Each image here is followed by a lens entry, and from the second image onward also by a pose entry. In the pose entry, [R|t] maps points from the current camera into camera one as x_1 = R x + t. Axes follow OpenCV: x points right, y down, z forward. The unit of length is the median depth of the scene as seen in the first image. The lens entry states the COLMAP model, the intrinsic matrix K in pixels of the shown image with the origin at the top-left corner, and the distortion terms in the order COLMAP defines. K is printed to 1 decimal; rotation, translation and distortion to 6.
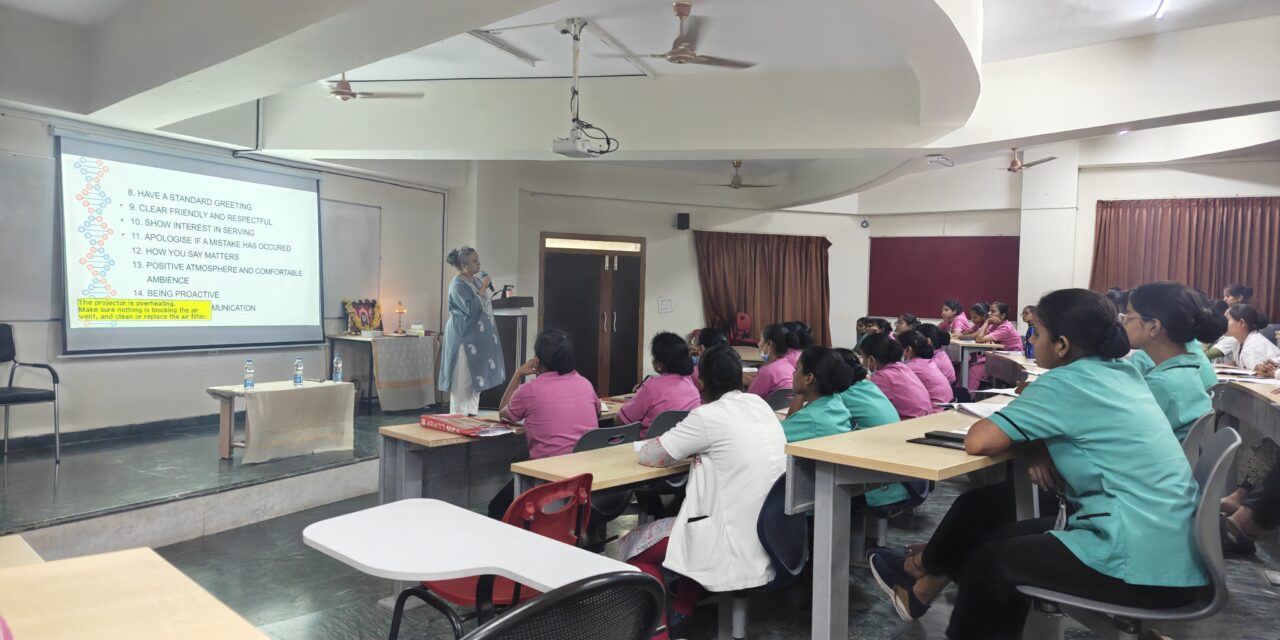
lens RADIAL K [[907.6, 0, 642.6], [0, 907.6, 342.4], [0, 0, 1]] dist [0.004387, -0.001633]
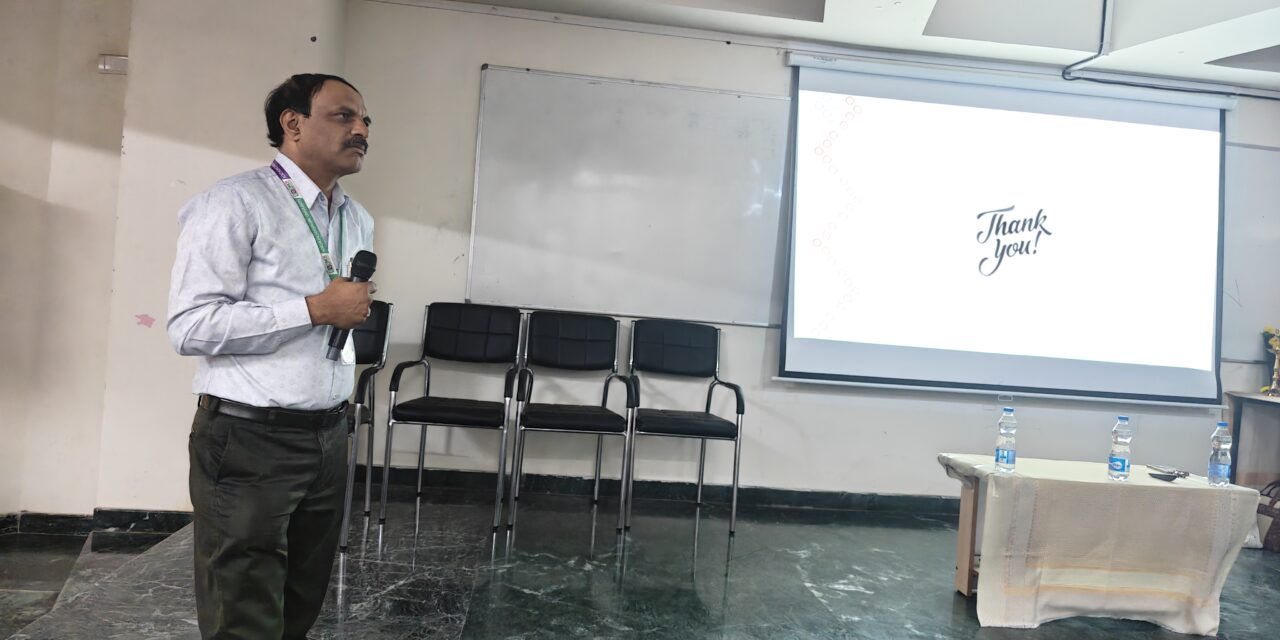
lens RADIAL K [[917.2, 0, 628.2], [0, 917.2, 299.7], [0, 0, 1]] dist [0.020351, -0.005558]
pose [[0.575044, 0.005101, -0.818107, -0.131060], [-0.100473, 0.992851, -0.064431, 0.012416], [0.811930, 0.119248, 0.571445, 0.500313]]
